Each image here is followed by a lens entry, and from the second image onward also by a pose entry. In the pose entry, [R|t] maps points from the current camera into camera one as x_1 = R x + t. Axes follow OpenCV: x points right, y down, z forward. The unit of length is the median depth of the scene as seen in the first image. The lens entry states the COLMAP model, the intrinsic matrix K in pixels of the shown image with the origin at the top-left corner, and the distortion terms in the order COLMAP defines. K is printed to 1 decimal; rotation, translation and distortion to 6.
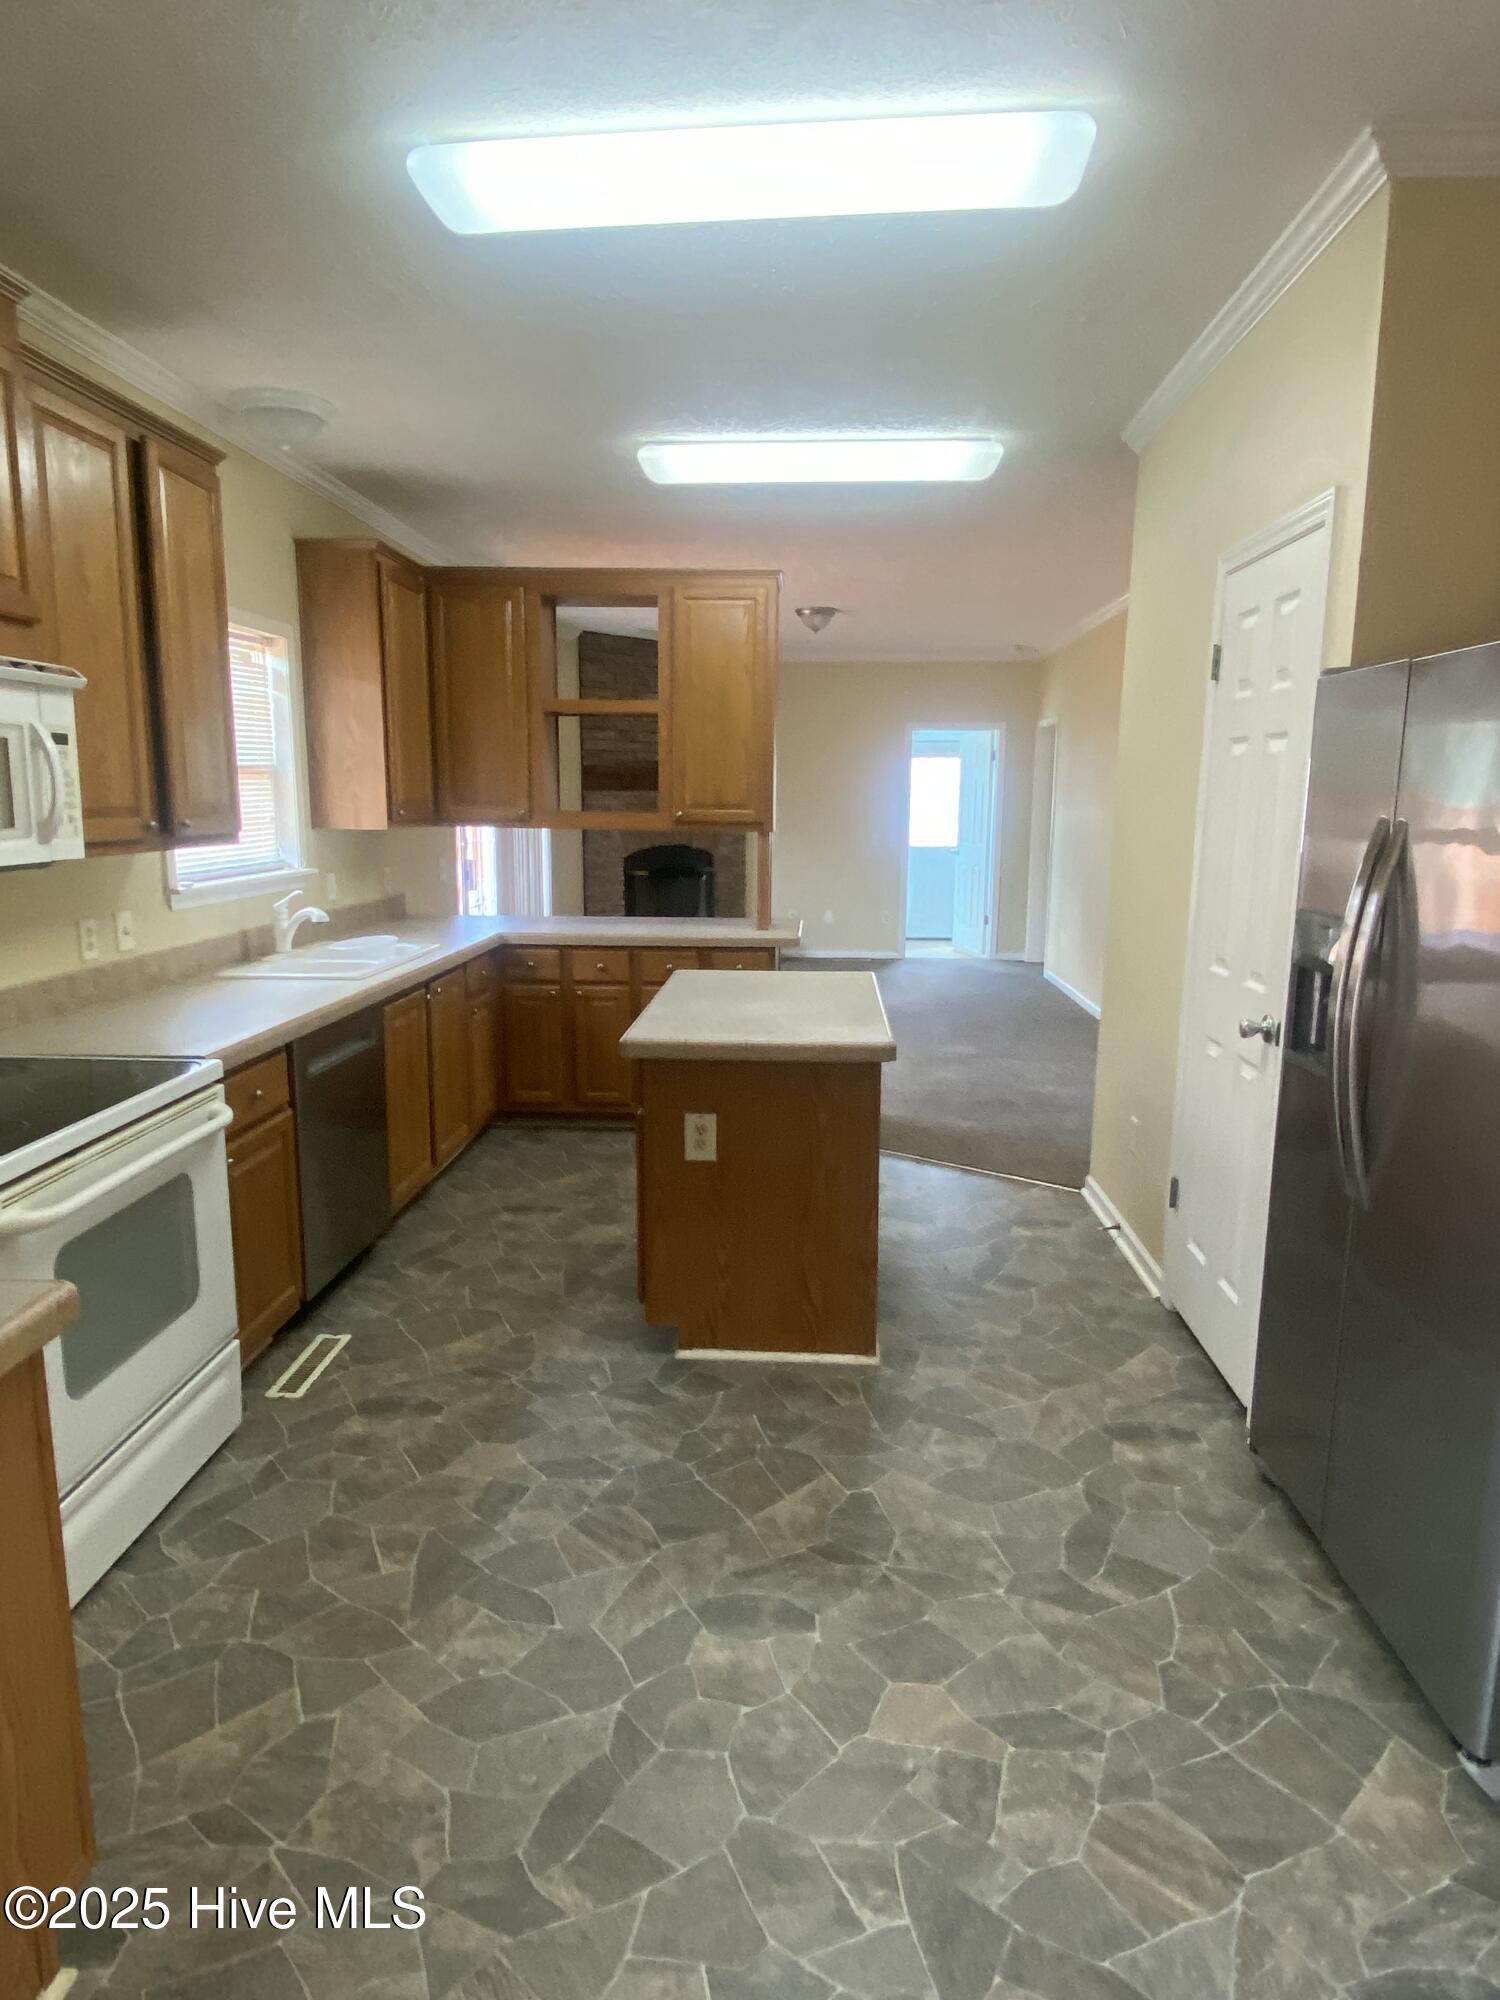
lens RADIAL K [[1186.6, 0, 737.7], [0, 1186.6, 1013.1], [0, 0, 1]] dist [-0.017566, -0.000990]
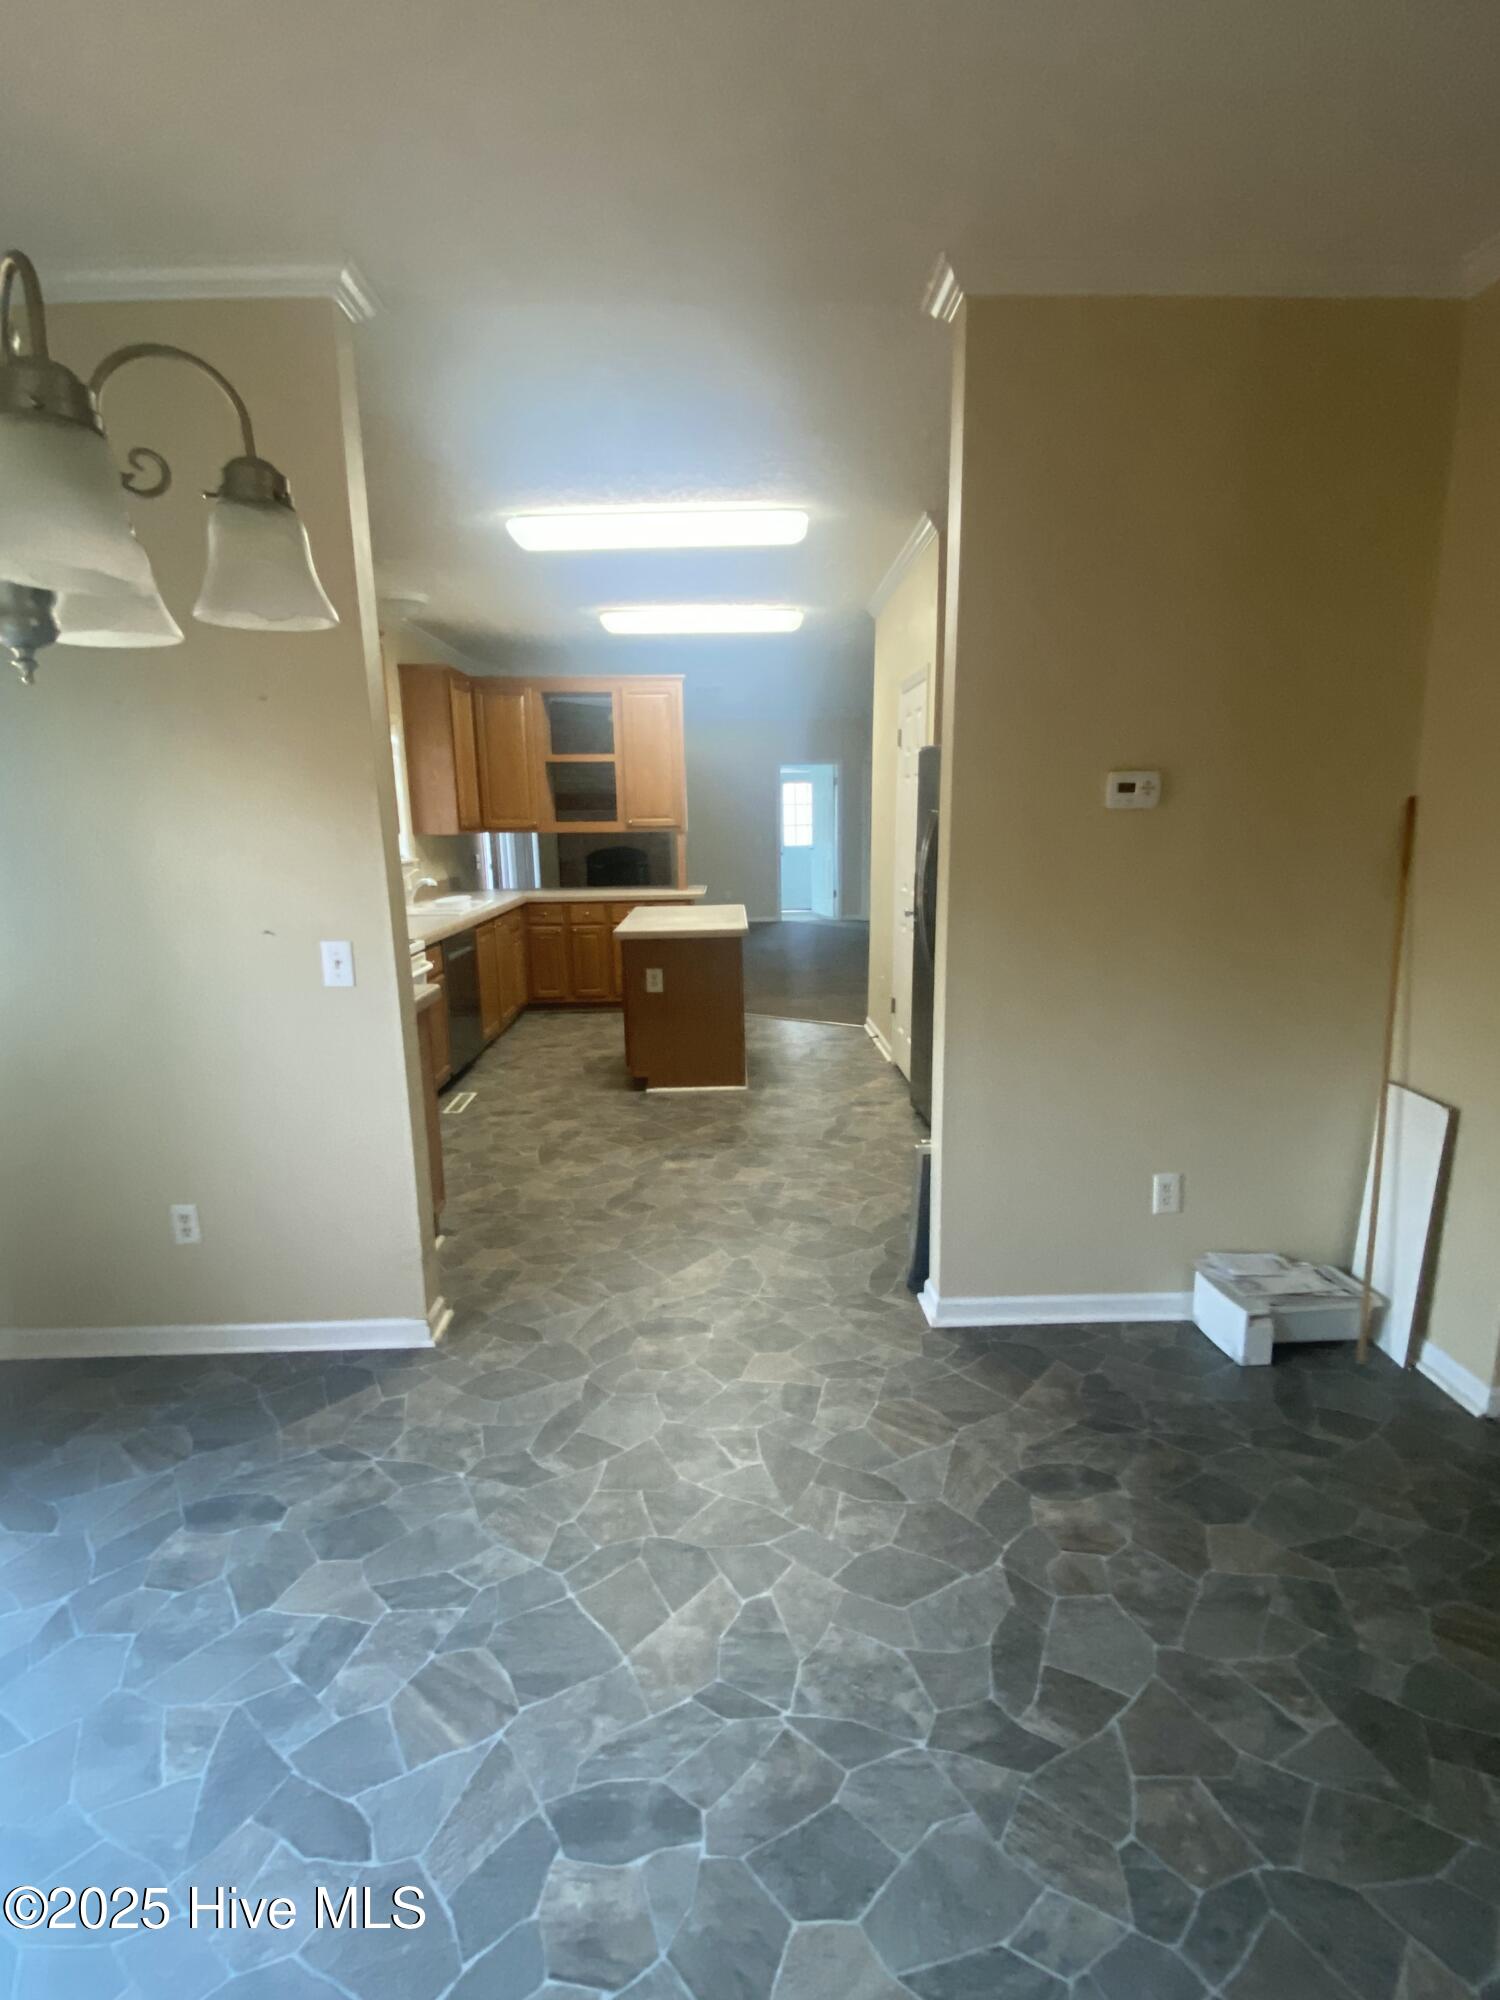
lens RADIAL K [[928.5, 0, 769.1], [0, 928.5, 1001.5], [0, 0, 1]] dist [-0.001815, -0.003105]
pose [[0.993508, -0.040159, 0.106437, -0.006330], [0.038091, 0.999045, 0.021386, 0.106951], [-0.107194, -0.017192, 0.994089, -0.551782]]
